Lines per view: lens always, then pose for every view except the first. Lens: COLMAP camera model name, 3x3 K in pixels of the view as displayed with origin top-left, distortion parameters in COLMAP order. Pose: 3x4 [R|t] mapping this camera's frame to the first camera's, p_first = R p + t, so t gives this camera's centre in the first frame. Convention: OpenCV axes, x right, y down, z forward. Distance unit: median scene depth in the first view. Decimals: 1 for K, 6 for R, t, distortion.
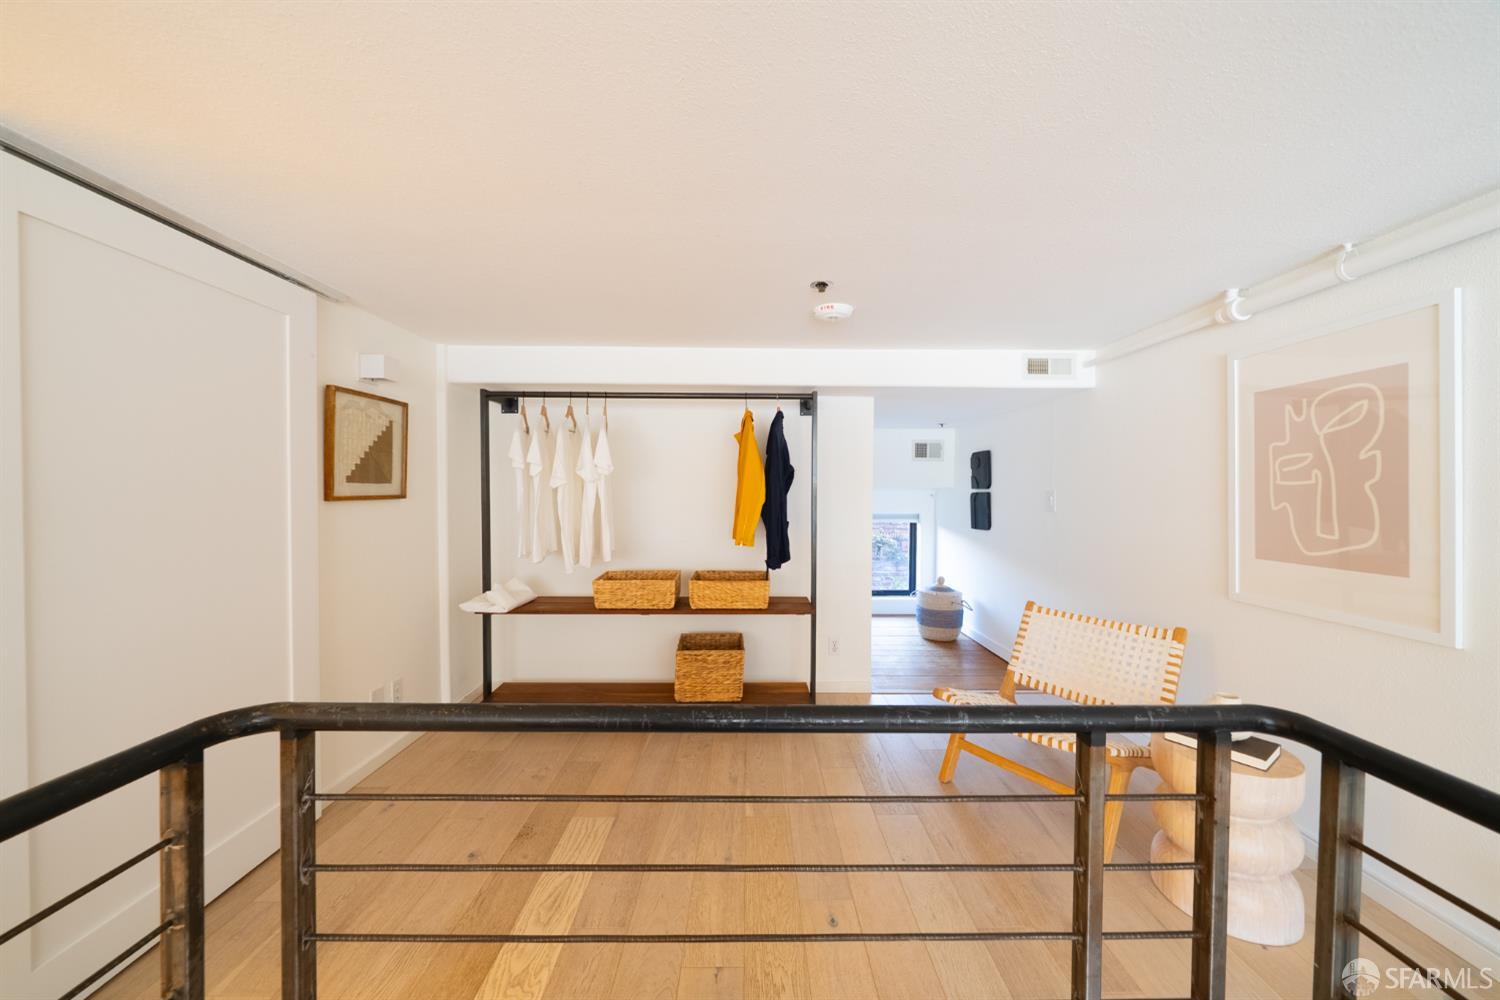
lens RADIAL K [[523.3, 0, 747.6], [0, 523.3, 495.7], [0, 0, 1]] dist [-0.001415, -0.000018]
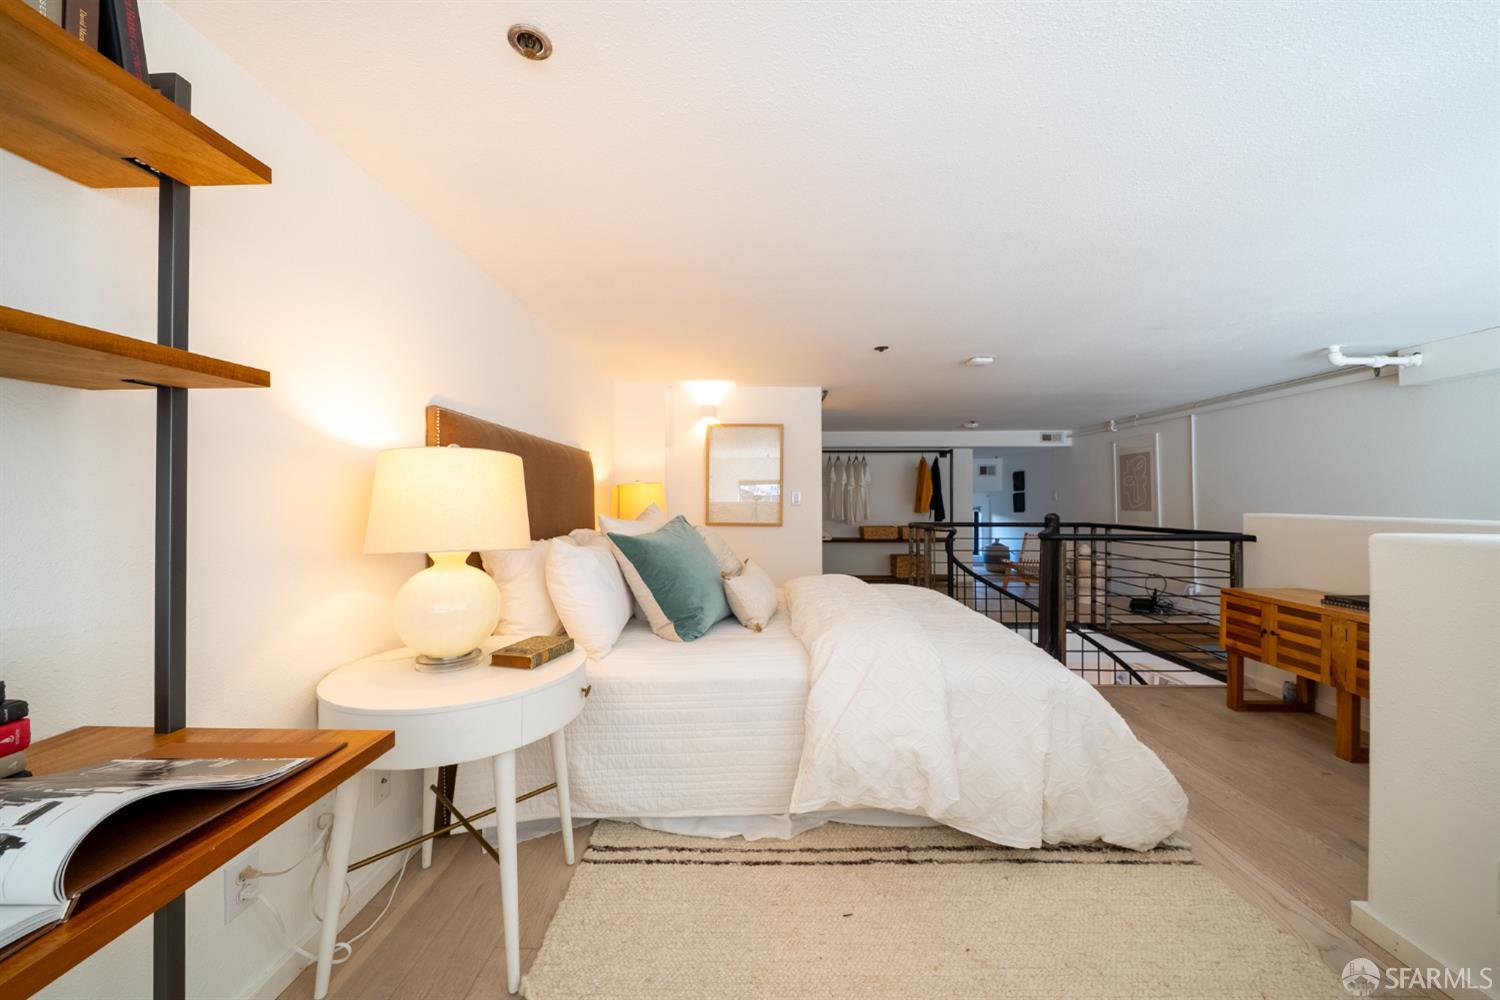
lens RADIAL K [[523.3, 0, 748.4], [0, 523.3, 499.7], [0, 0, 1]] dist [-0.001415, -0.000018]
pose [[0.999660, -0.003387, -0.025845, -0.720953], [0.003106, 0.999936, -0.010918, 0.052975], [0.025880, 0.010834, 0.999606, -1.372853]]
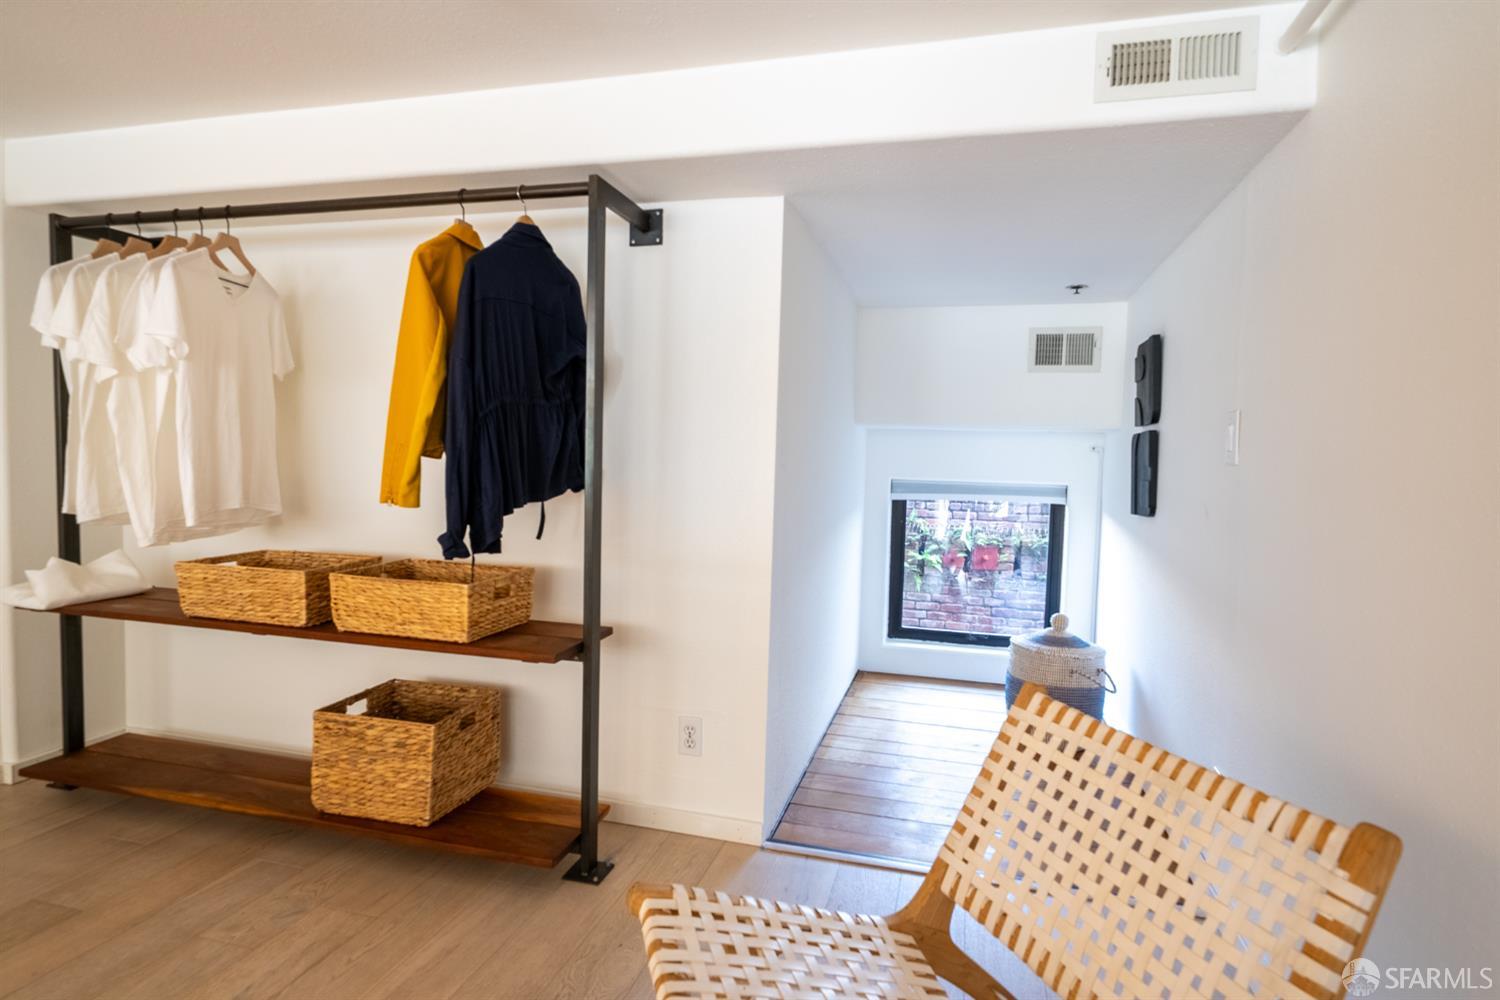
lens RADIAL K [[795.0, 0, 749.6], [0, 795.0, 494.8], [0, 0, 1]] dist [0.002680, -0.000402]
pose [[0.961051, 0.033478, -0.274338, 0.454227], [-0.025981, 0.999184, 0.030916, 0.051851], [0.275149, -0.022585, 0.961136, 0.368906]]
